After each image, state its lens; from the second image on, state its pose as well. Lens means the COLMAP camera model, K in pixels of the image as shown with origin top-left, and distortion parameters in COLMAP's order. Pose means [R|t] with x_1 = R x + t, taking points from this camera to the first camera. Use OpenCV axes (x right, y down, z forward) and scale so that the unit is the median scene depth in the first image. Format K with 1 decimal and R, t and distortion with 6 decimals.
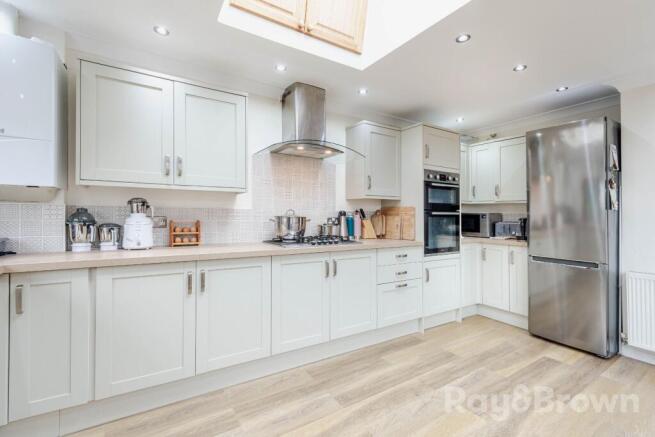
lens RADIAL K [[294.8, 0, 328.1], [0, 294.8, 201.7], [0, 0, 1]] dist [0.002005, 0.000215]
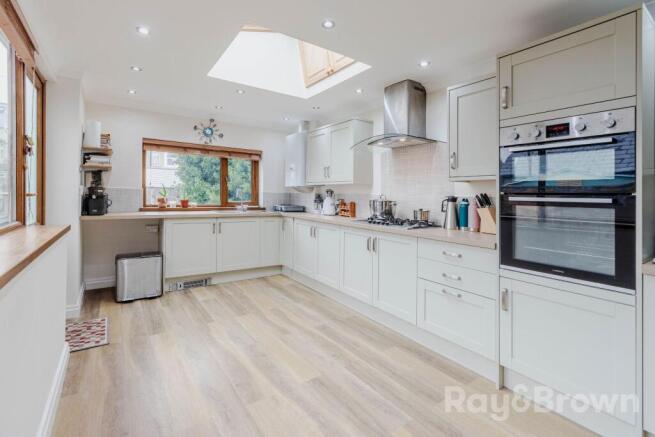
lens RADIAL K [[303.3, 0, 316.8], [0, 303.3, 190.9], [0, 0, 1]] dist [-0.000117, 0.000014]
pose [[0.025932, -0.027965, -0.999272, 1.198082], [0.012027, 0.999545, -0.027660, 0.044996], [0.999591, -0.011301, 0.026257, 0.740909]]
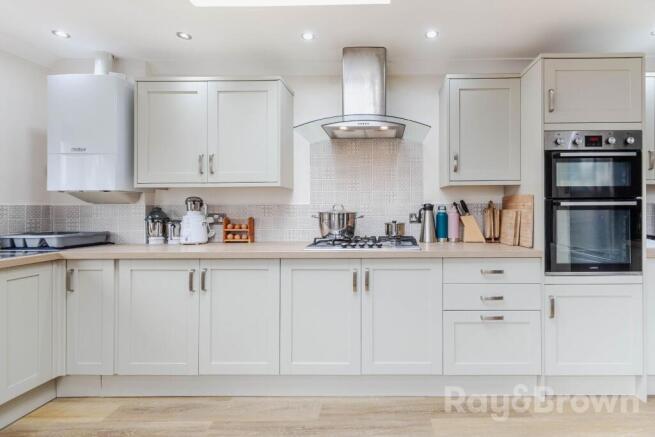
lens RADIAL K [[322.2, 0, 328.4], [0, 322.2, 199.3], [0, 0, 1]] dist [0.001485, -0.000227]
pose [[0.842465, -0.034823, -0.537625, 0.353822], [0.038466, 0.999250, -0.004447, 0.017725], [0.537377, -0.016934, 0.843172, 0.233583]]
